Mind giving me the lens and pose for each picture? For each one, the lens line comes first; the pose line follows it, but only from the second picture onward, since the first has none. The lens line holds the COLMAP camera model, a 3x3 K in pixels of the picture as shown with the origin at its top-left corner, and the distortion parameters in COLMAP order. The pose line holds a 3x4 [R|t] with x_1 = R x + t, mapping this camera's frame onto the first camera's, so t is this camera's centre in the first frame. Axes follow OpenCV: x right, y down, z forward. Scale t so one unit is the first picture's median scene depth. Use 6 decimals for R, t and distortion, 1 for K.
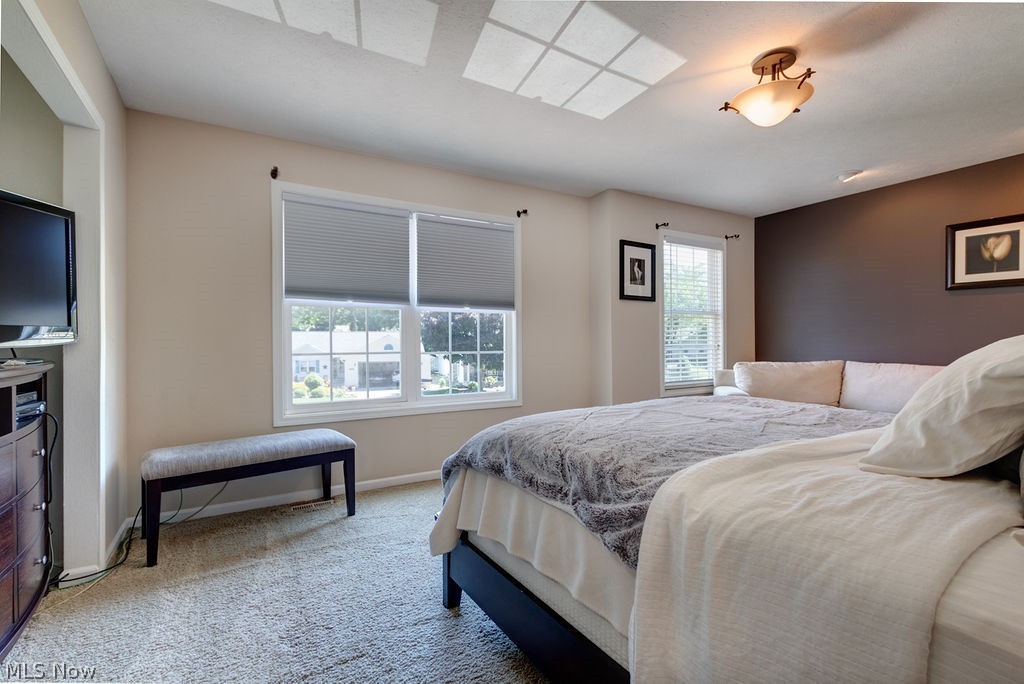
lens RADIAL K [[473.4, 0, 504.2], [0, 473.4, 338.6], [0, 0, 1]] dist [0.000164, 0.000288]
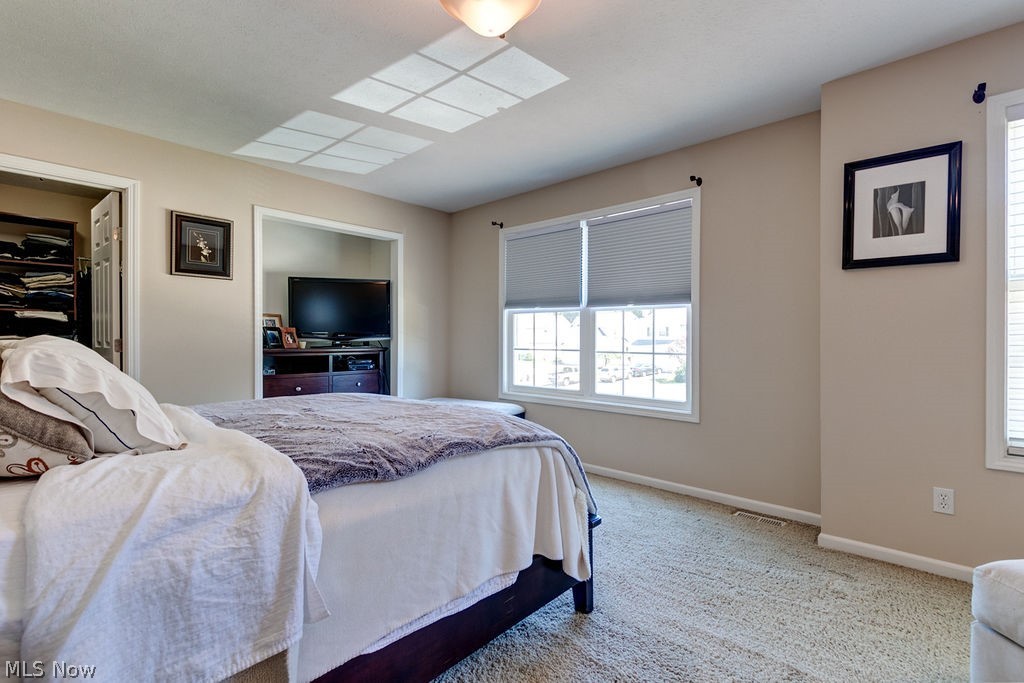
lens RADIAL K [[473.4, 0, 502.6], [0, 473.4, 342.3], [0, 0, 1]] dist [0.000164, 0.000288]
pose [[0.277737, 0.006087, -0.960638, 0.677118], [-0.007914, 0.999960, 0.004048, 0.005649], [0.960624, 0.006478, 0.277775, 0.445169]]
